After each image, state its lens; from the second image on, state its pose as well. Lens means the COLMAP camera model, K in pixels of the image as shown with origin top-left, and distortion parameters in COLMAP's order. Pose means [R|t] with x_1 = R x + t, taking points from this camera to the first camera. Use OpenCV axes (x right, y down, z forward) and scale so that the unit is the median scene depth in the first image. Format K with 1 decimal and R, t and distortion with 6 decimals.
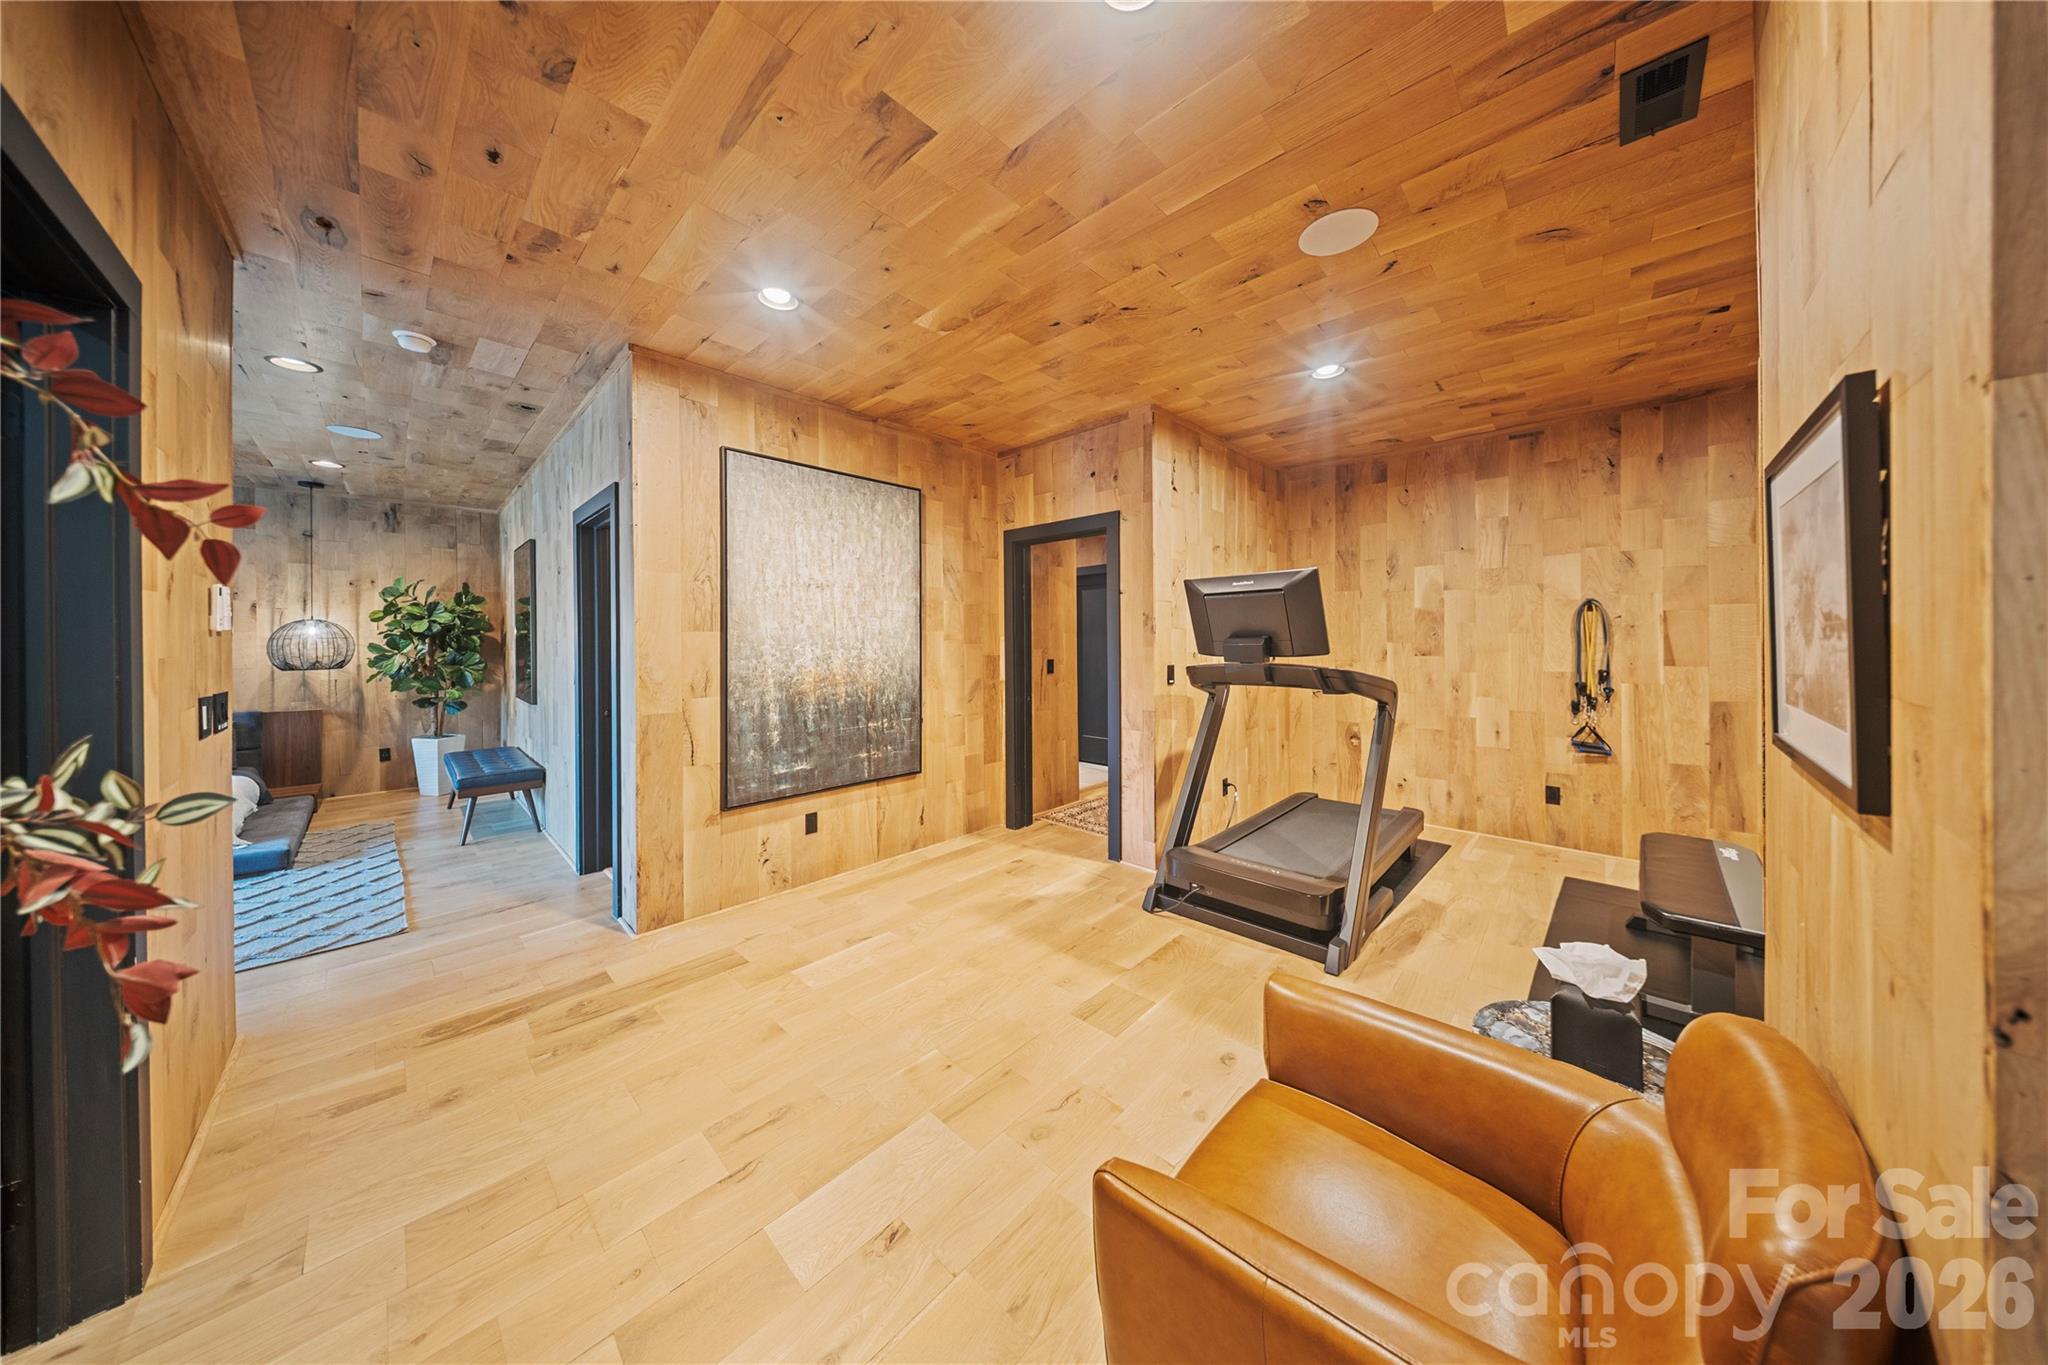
lens RADIAL K [[616.5, 0, 1014.8], [0, 616.5, 644.7], [0, 0, 1]] dist [-0.001673, -0.000800]
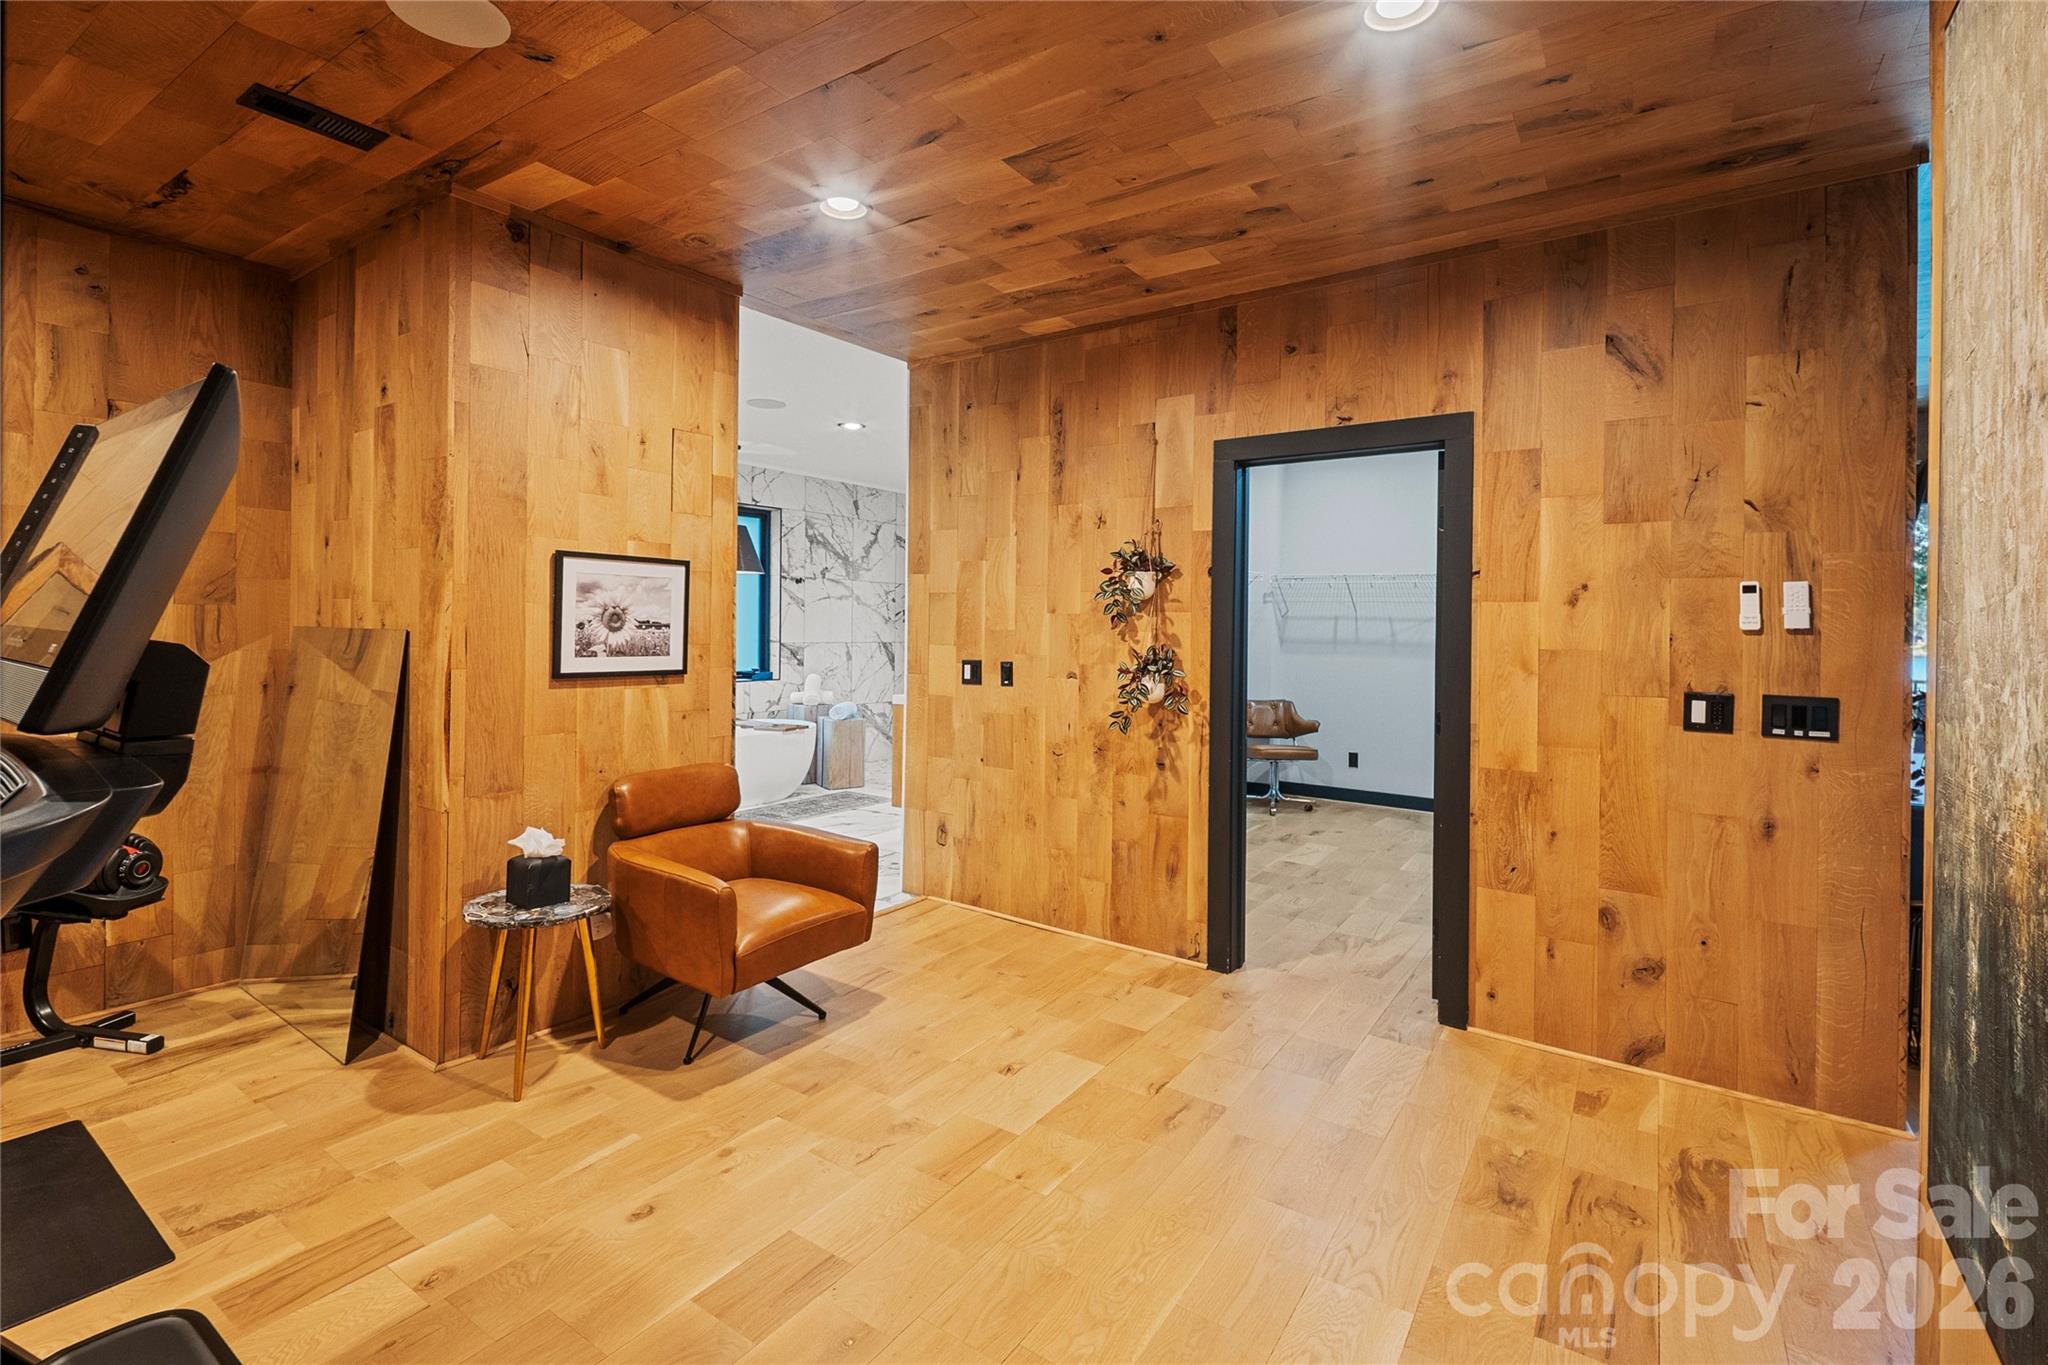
lens RADIAL K [[929.1, 0, 1006.7], [0, 929.1, 631.4], [0, 0, 1]] dist [0.009421, -0.004386]
pose [[-0.987195, -0.004225, -0.159460, 0.092778], [-0.004983, 0.999978, 0.004353, -0.017776], [0.159438, 0.005091, -0.987195, 1.977412]]
